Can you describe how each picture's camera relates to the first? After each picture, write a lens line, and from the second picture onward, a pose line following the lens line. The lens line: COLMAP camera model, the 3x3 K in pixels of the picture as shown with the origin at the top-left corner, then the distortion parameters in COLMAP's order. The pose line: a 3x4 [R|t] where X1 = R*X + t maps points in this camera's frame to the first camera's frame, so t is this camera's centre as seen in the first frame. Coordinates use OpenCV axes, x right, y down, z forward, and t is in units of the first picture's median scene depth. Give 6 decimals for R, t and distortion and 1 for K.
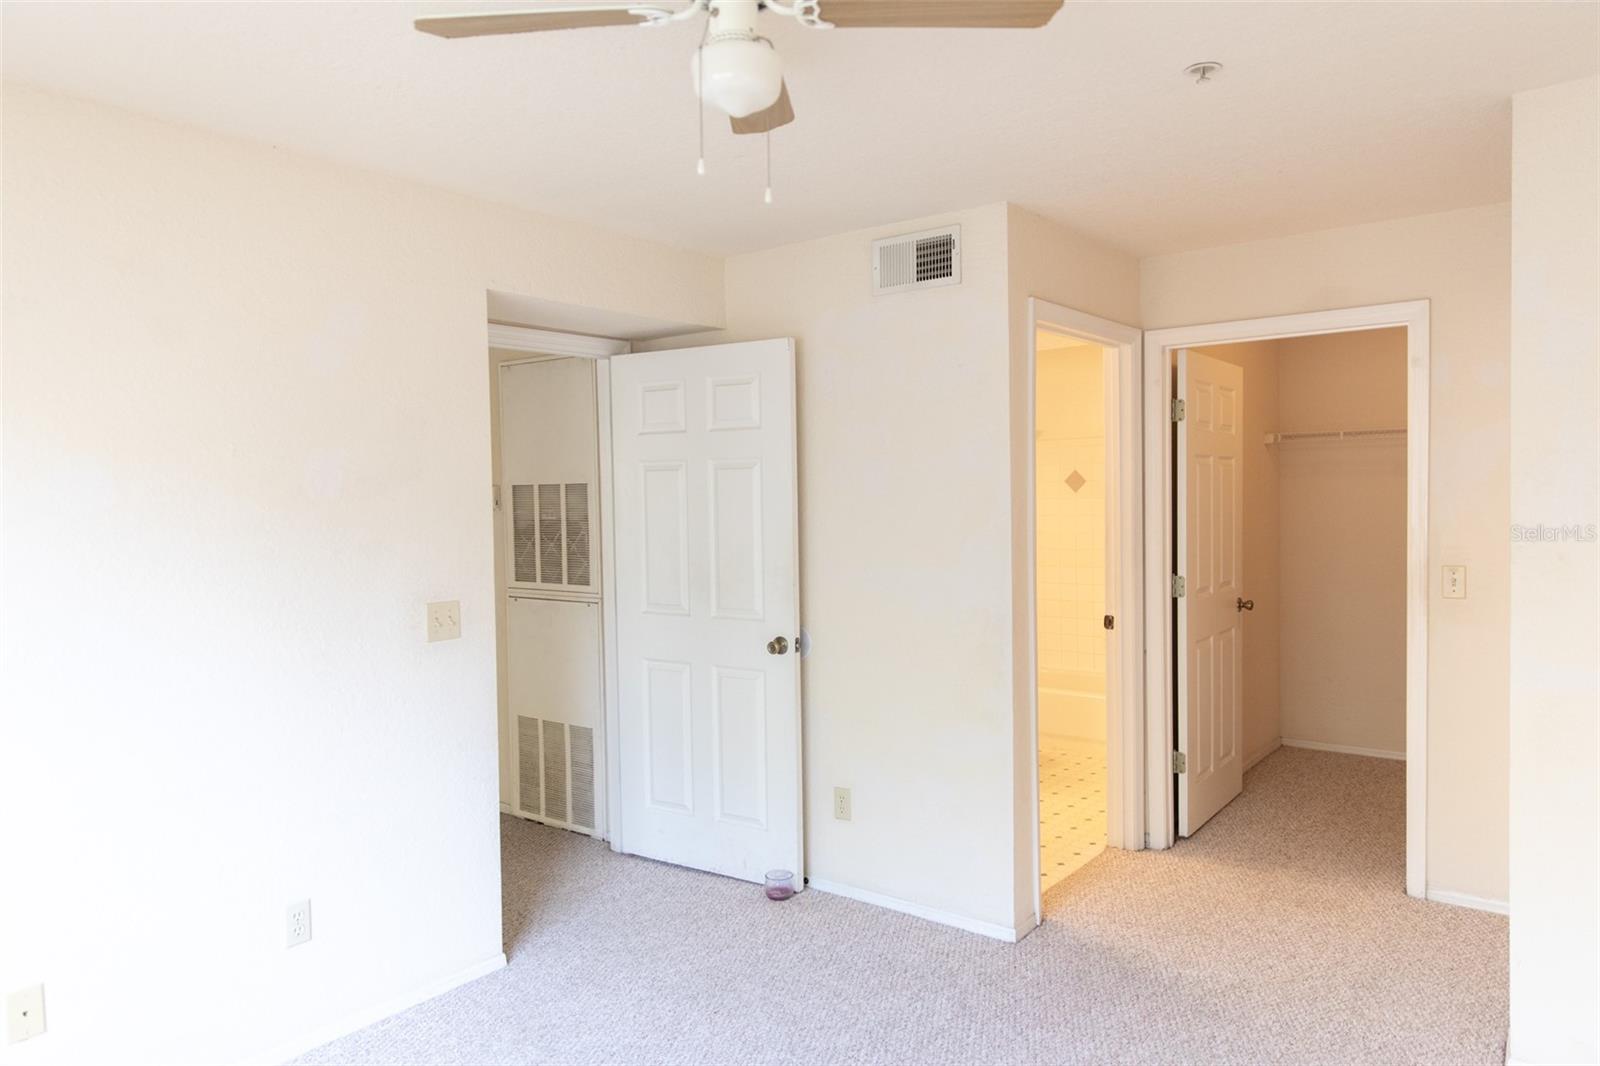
lens RADIAL K [[1048.7, 0, 774.8], [0, 1048.7, 538.5], [0, 0, 1]] dist [-0.033001, 0.000427]
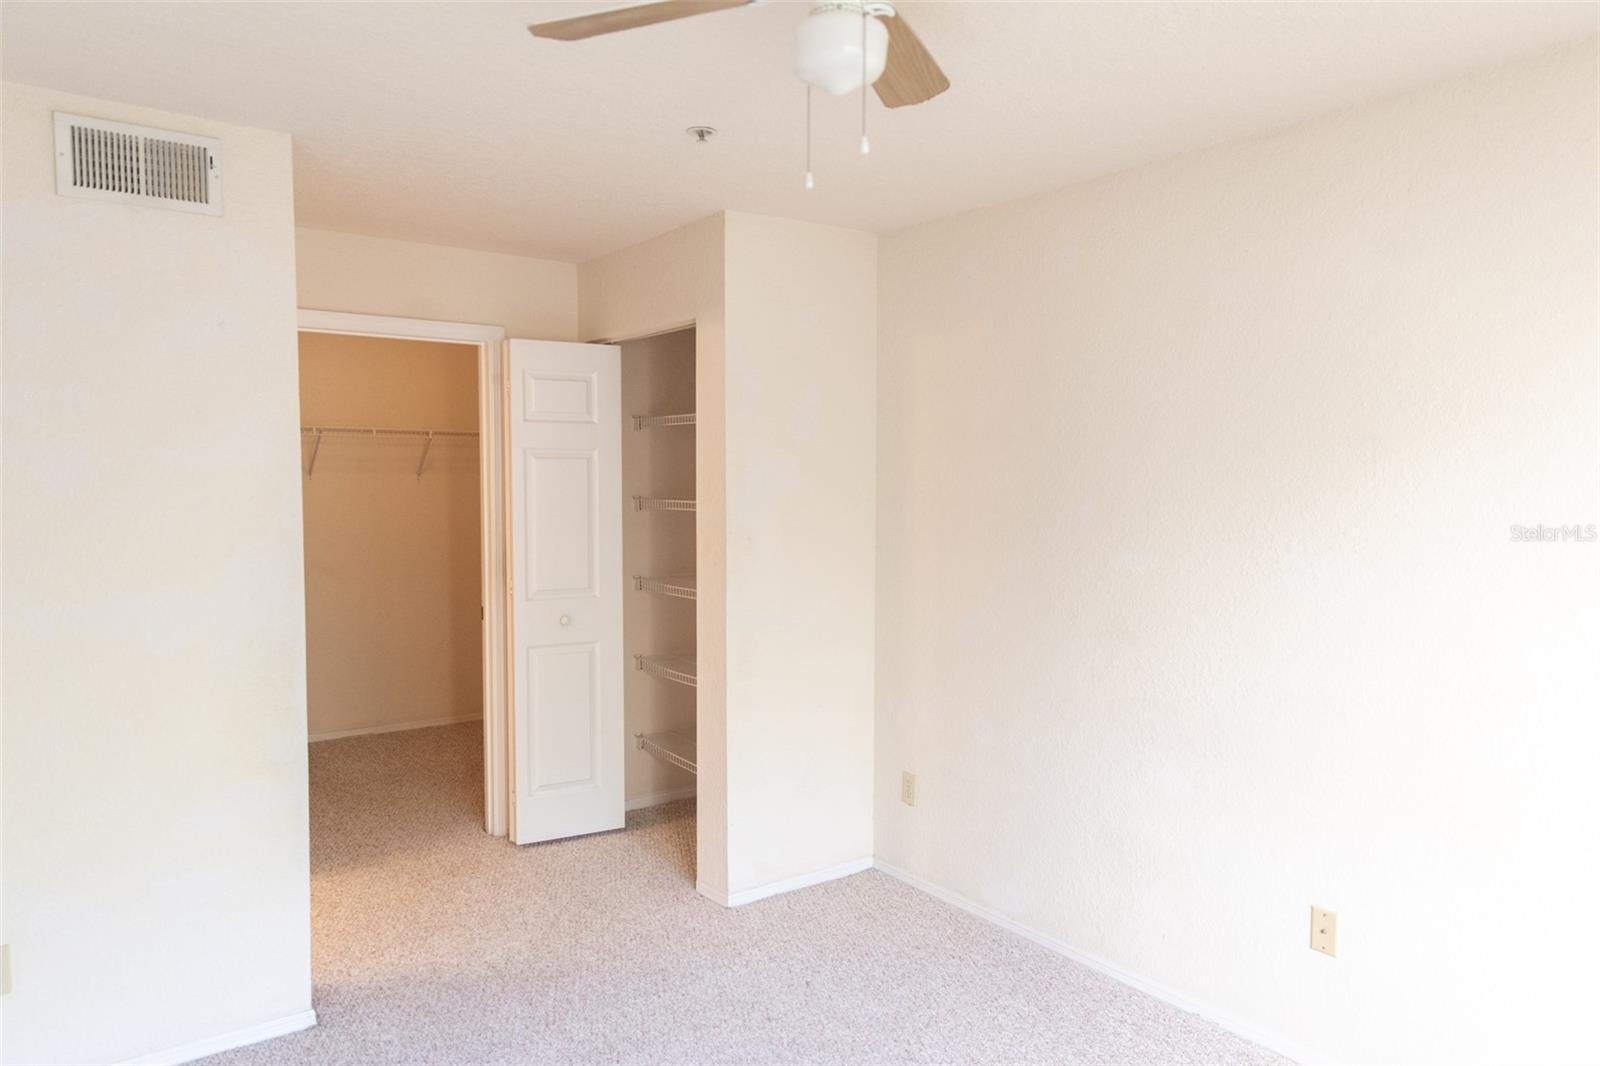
lens RADIAL K [[1062.0, 0, 800.0], [0, 1062.0, 533.0], [0, 0, 1]] dist [0.013894, -0.006272]
pose [[0.260930, -0.037305, 0.964637, -0.466050], [0.033306, 0.999006, 0.029625, -0.019323], [-0.964783, 0.024398, 0.261913, 0.377025]]
